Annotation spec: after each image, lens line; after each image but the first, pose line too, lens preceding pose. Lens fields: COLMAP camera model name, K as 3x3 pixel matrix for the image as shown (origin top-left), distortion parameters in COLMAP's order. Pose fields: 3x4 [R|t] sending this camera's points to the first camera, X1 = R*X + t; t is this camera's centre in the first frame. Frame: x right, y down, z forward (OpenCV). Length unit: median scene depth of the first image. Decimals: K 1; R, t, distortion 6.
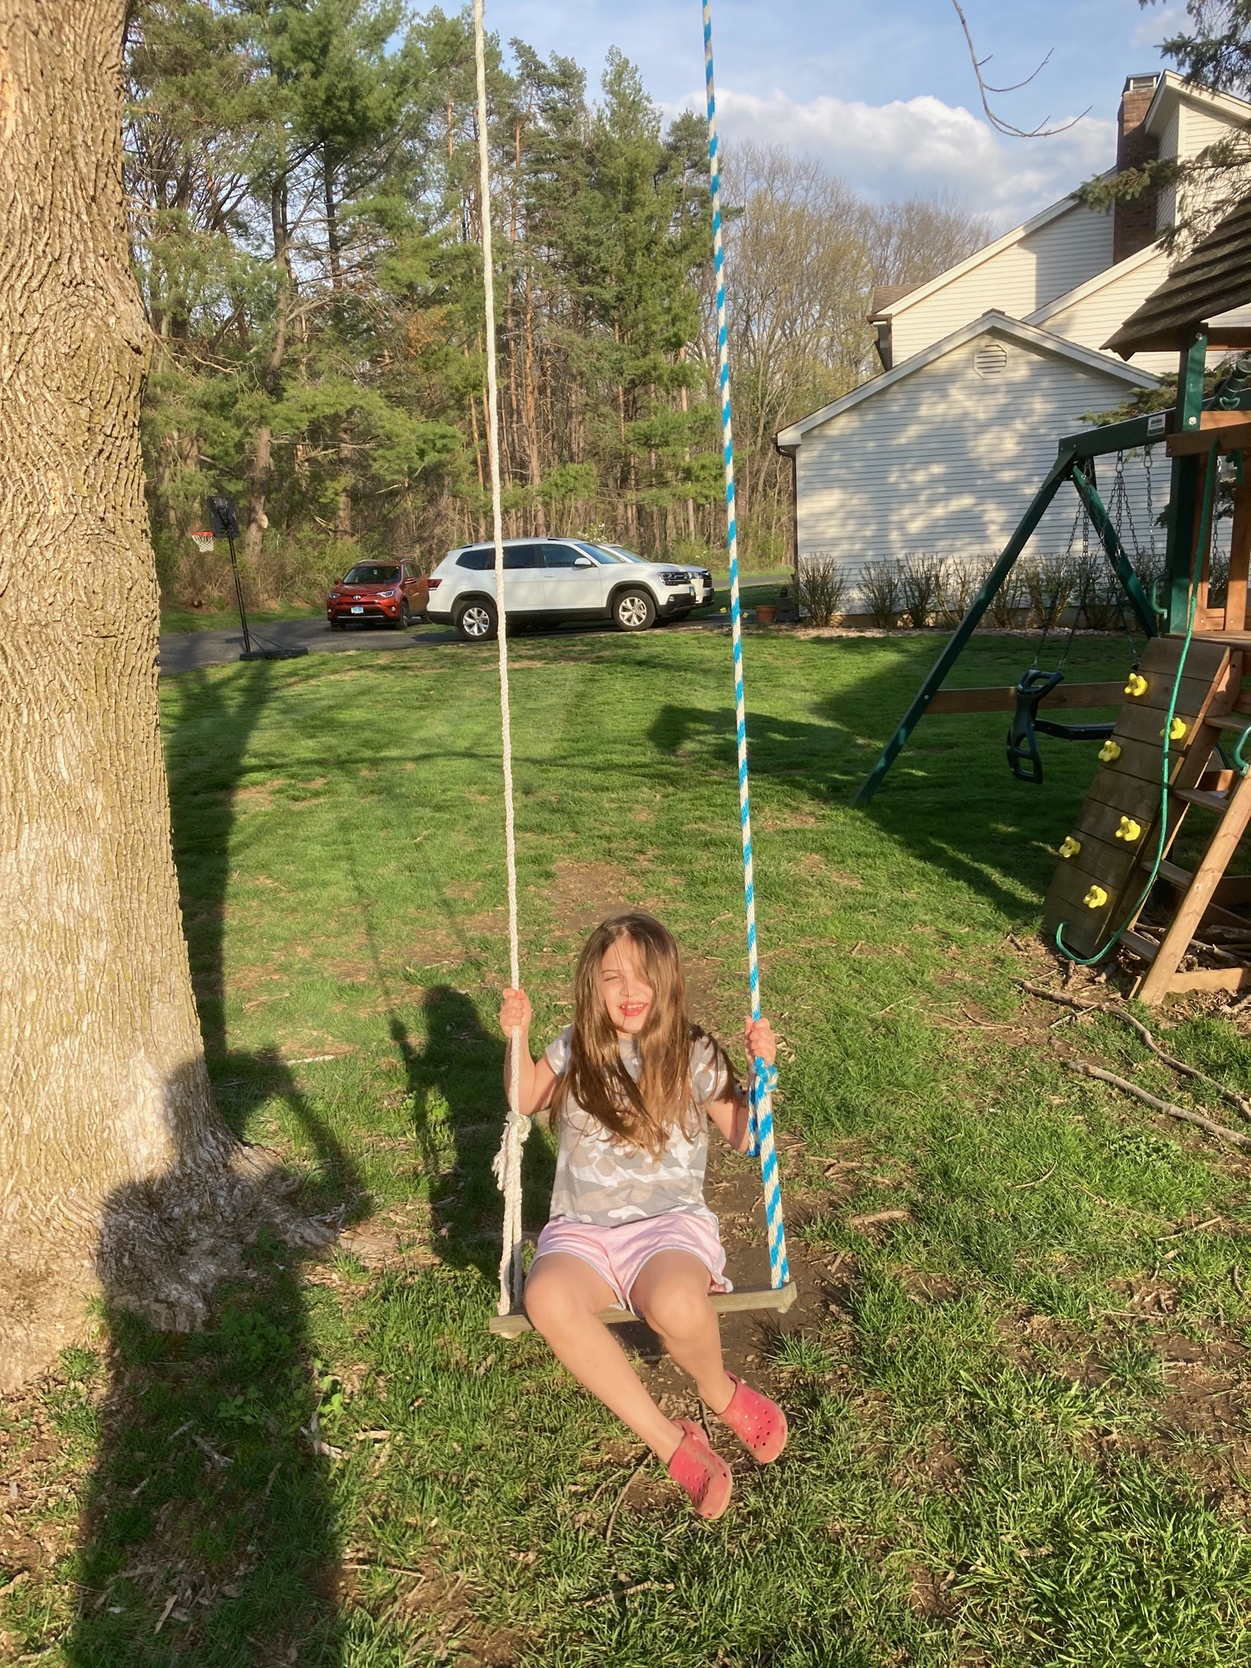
lens RADIAL K [[1421.6, 0, 626.2], [0, 1421.6, 852.3], [0, 0, 1]] dist [0.030211, -0.009036]
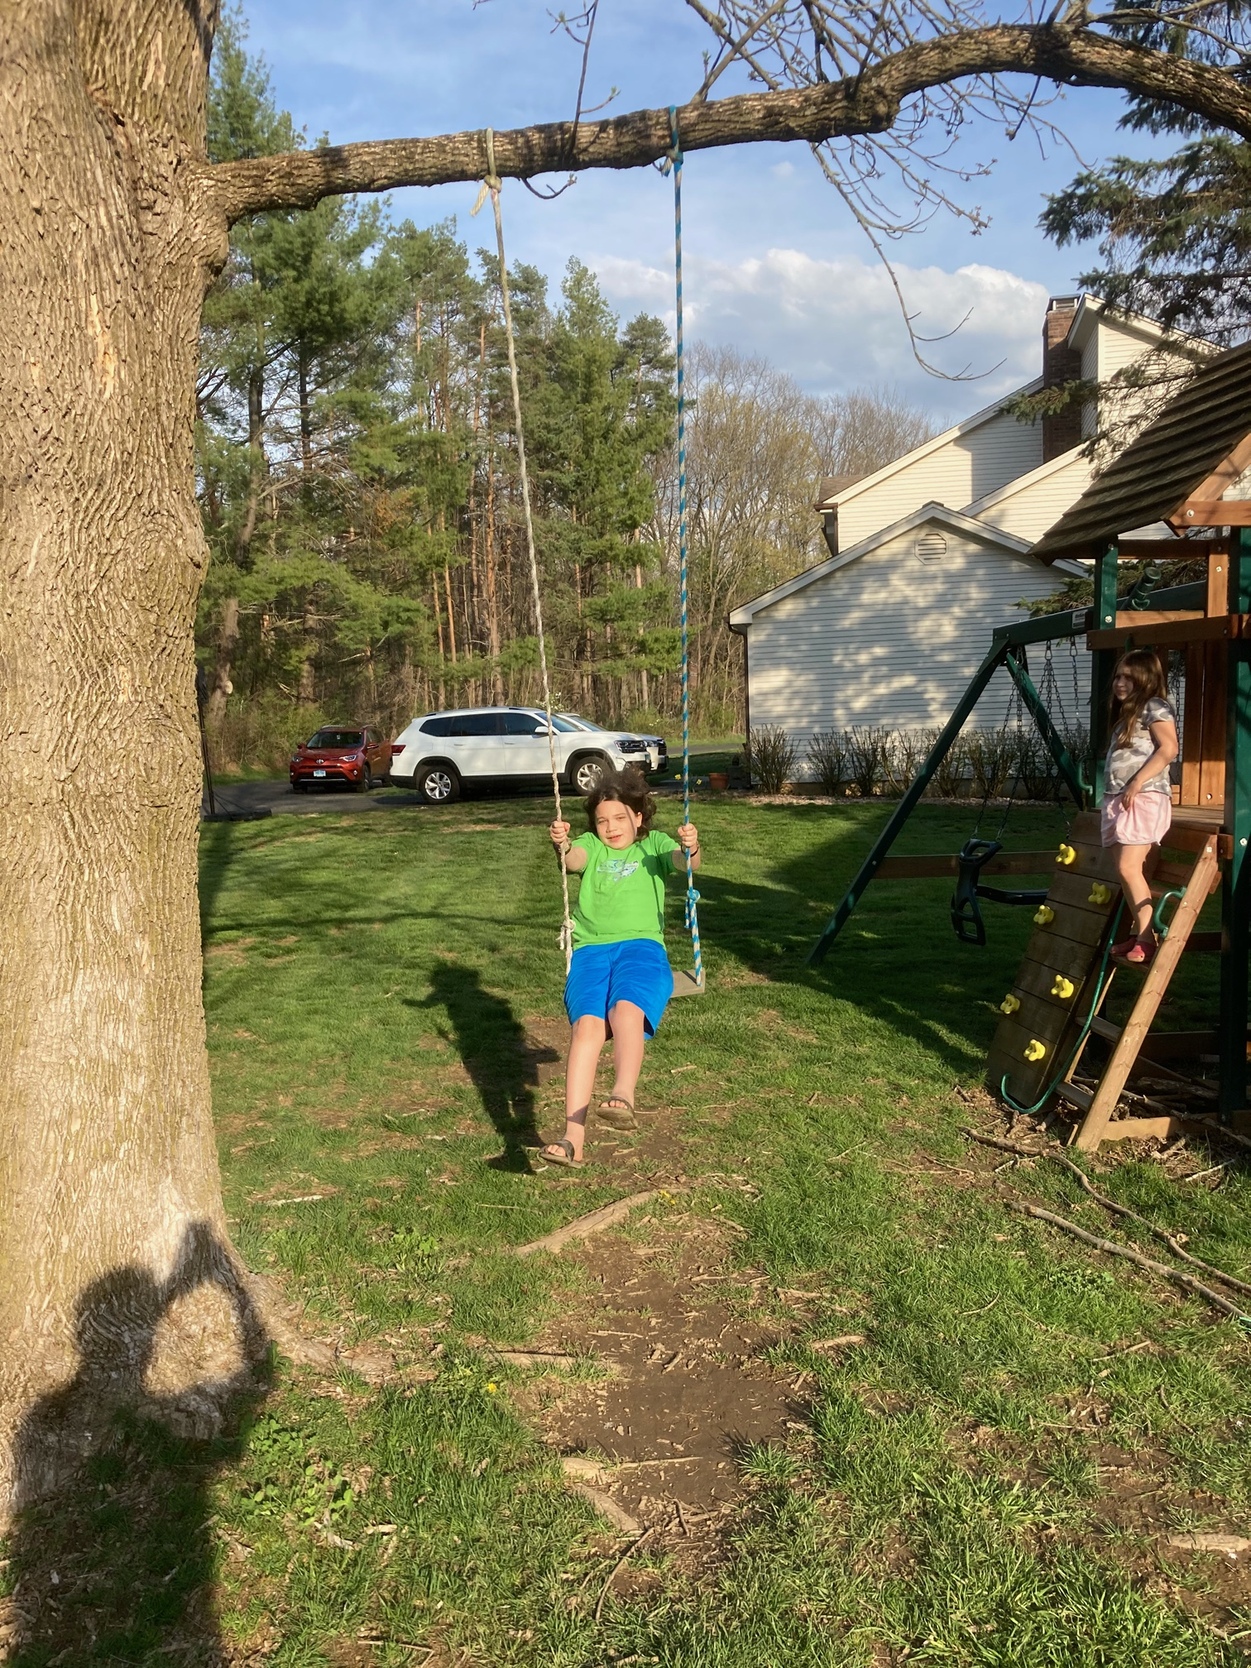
lens RADIAL K [[1421.6, 0, 610.7], [0, 1421.6, 845.9], [0, 0, 1]] dist [0.030211, -0.009036]
pose [[0.999721, 0.008399, 0.022081, -0.013341], [-0.005723, 0.992930, -0.118561, 0.007317], [-0.022921, 0.118402, 0.992701, -0.070769]]
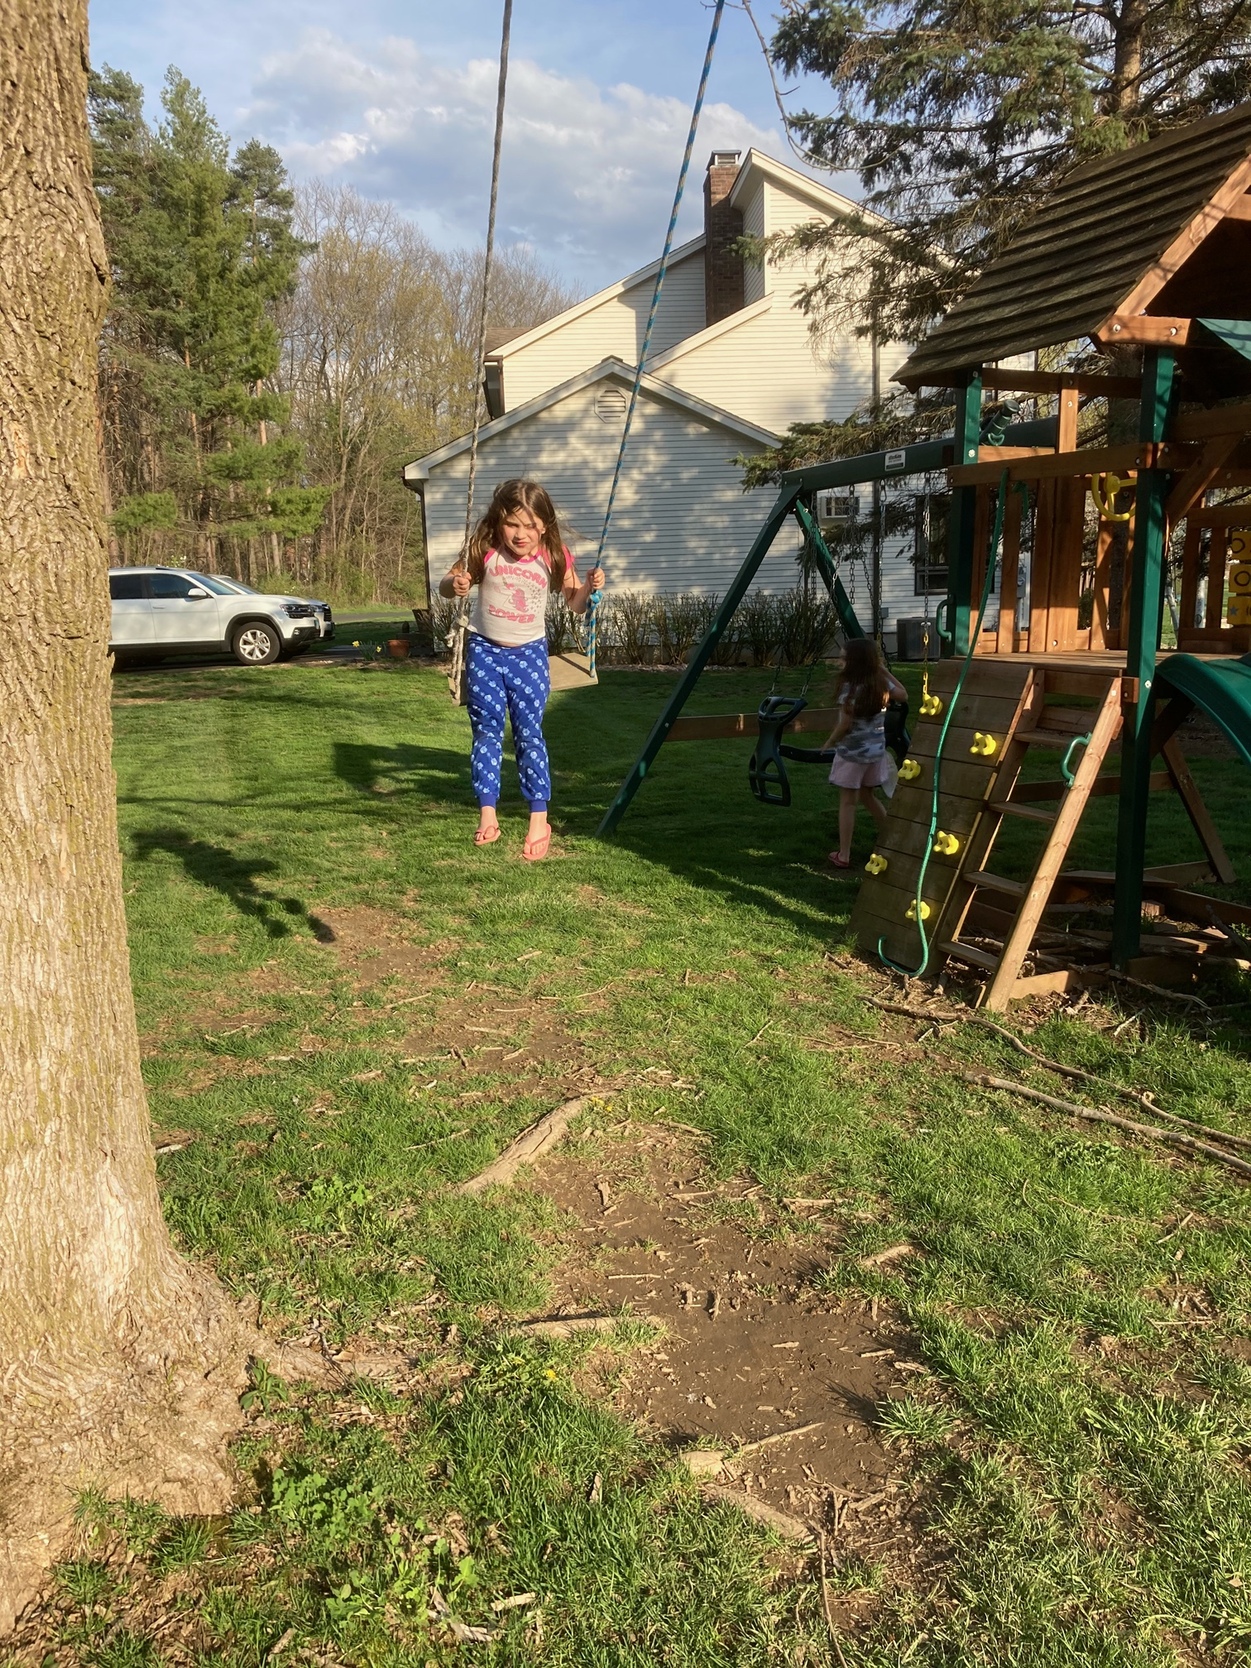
lens RADIAL K [[1421.6, 0, 645.4], [0, 1421.6, 840.1], [0, 0, 1]] dist [0.030211, -0.009036]
pose [[0.954087, -0.039485, 0.296915, -0.150357], [0.050018, 0.998357, -0.027960, -0.000644], [-0.295323, 0.041528, 0.954494, 0.079529]]
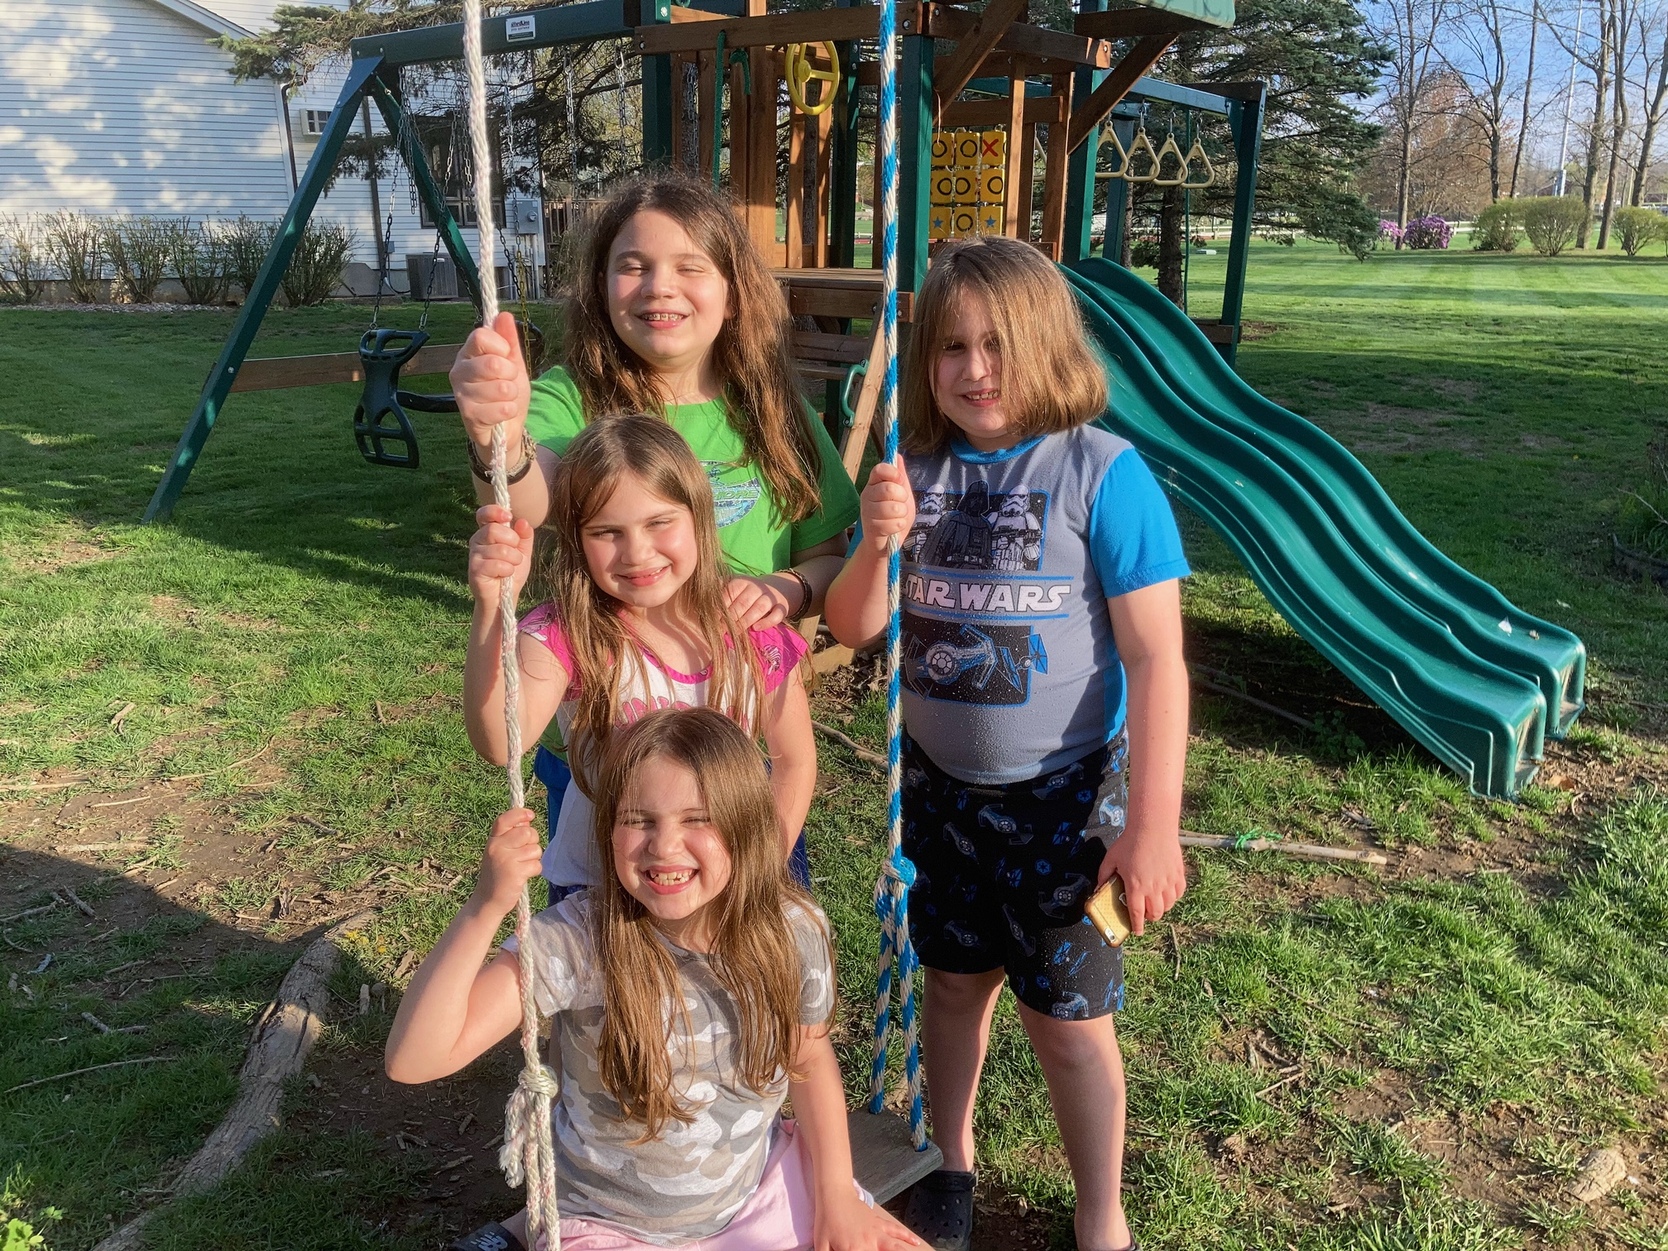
lens RADIAL K [[1421.6, 0, 956.8], [0, 1421.6, 637.3], [0, 0, 1]] dist [0.030211, -0.009036]
pose [[0.667032, -0.177403, 0.723600, -0.157471], [0.126737, 0.984100, 0.124440, -0.021750], [-0.734170, 0.008702, 0.678909, 0.297742]]
